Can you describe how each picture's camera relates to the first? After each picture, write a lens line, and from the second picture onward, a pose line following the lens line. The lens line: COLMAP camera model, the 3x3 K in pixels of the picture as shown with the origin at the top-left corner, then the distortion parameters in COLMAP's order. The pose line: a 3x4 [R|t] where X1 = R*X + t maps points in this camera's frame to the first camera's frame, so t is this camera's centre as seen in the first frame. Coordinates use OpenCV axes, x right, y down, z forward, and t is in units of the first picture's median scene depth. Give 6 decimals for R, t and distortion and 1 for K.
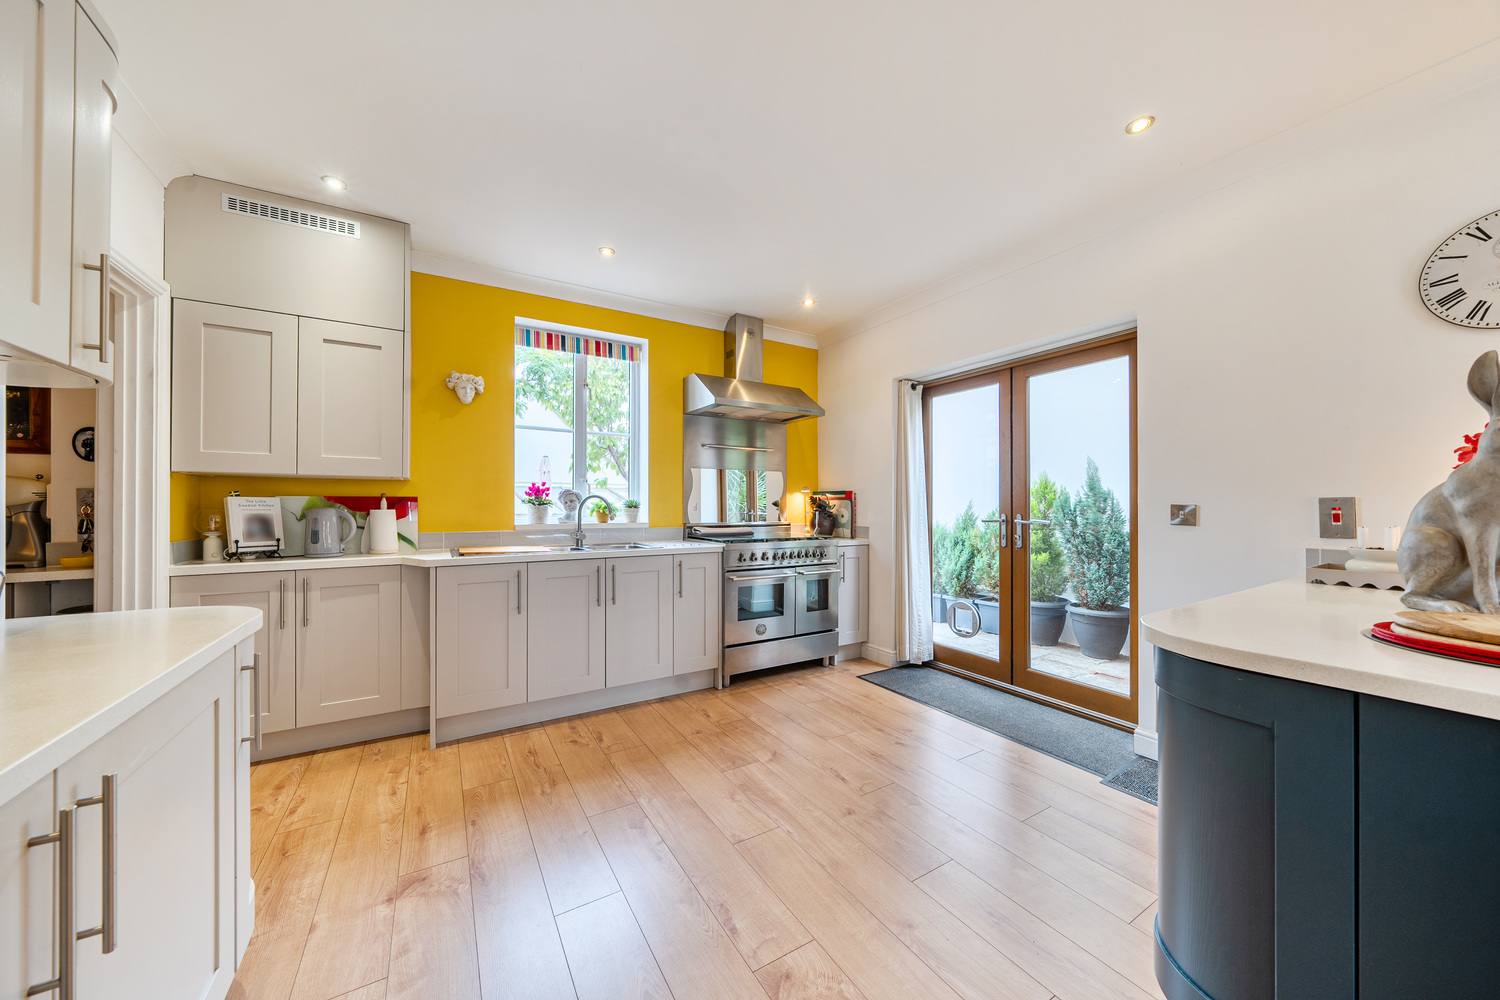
lens RADIAL K [[513.4, 0, 744.2], [0, 513.4, 506.0], [0, 0, 1]] dist [-0.001346, 0.000158]
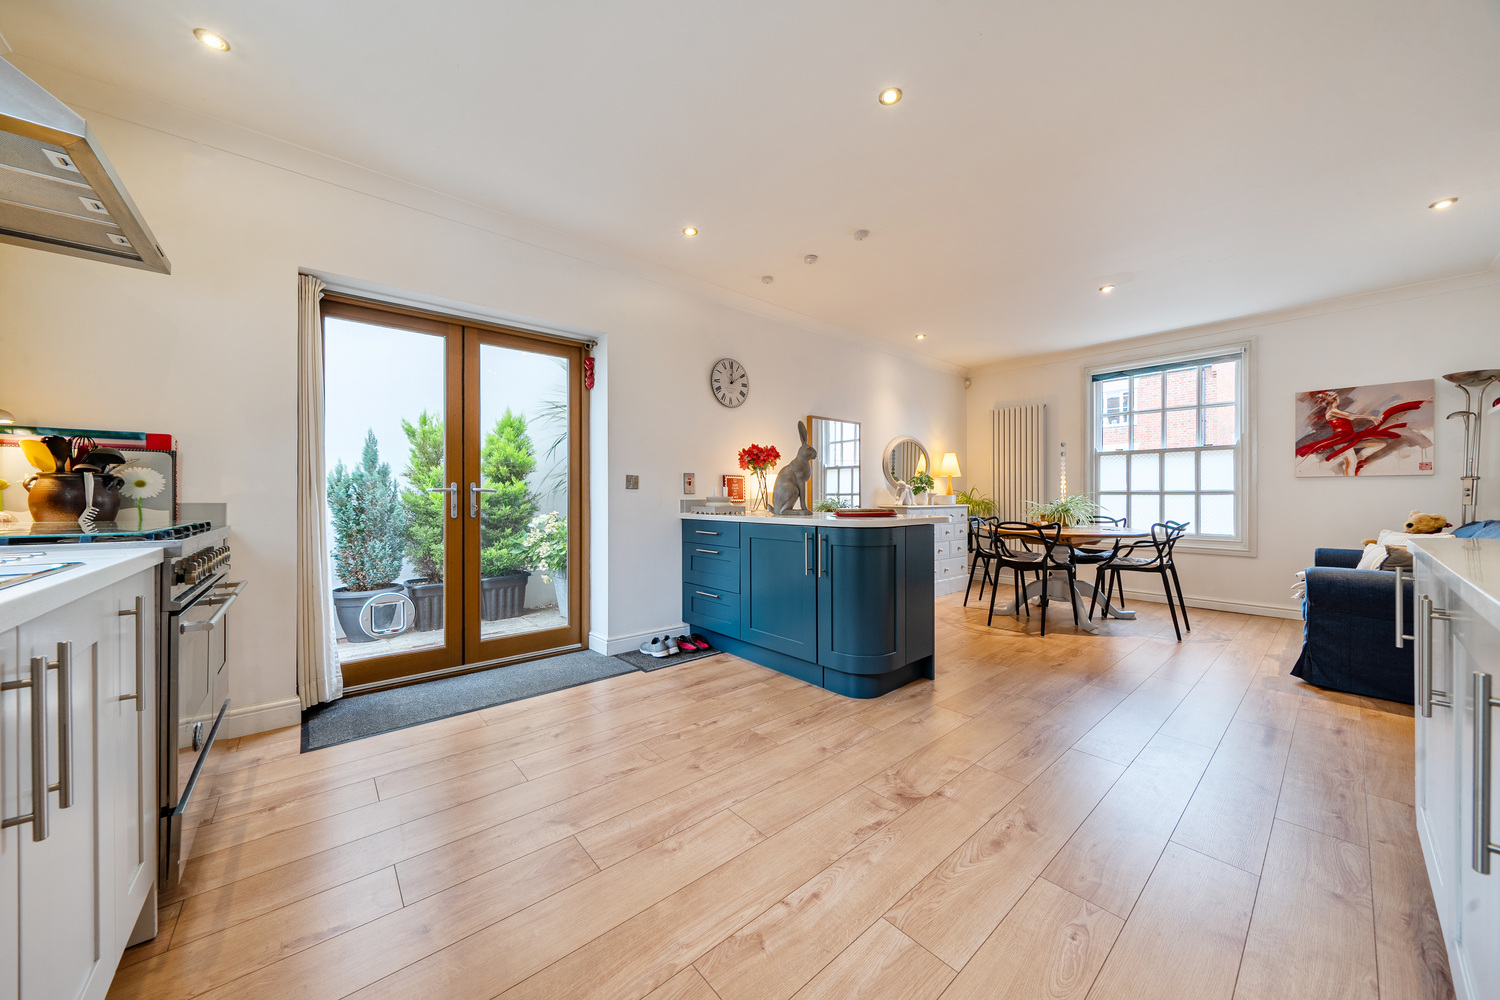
lens RADIAL K [[513.4, 0, 738.7], [0, 513.4, 499.2], [0, 0, 1]] dist [-0.001346, 0.000158]
pose [[-0.152005, -0.005446, 0.988365, -0.482052], [0.002382, 0.999980, 0.005876, 0.041610], [-0.988377, 0.003248, -0.151989, 0.647755]]
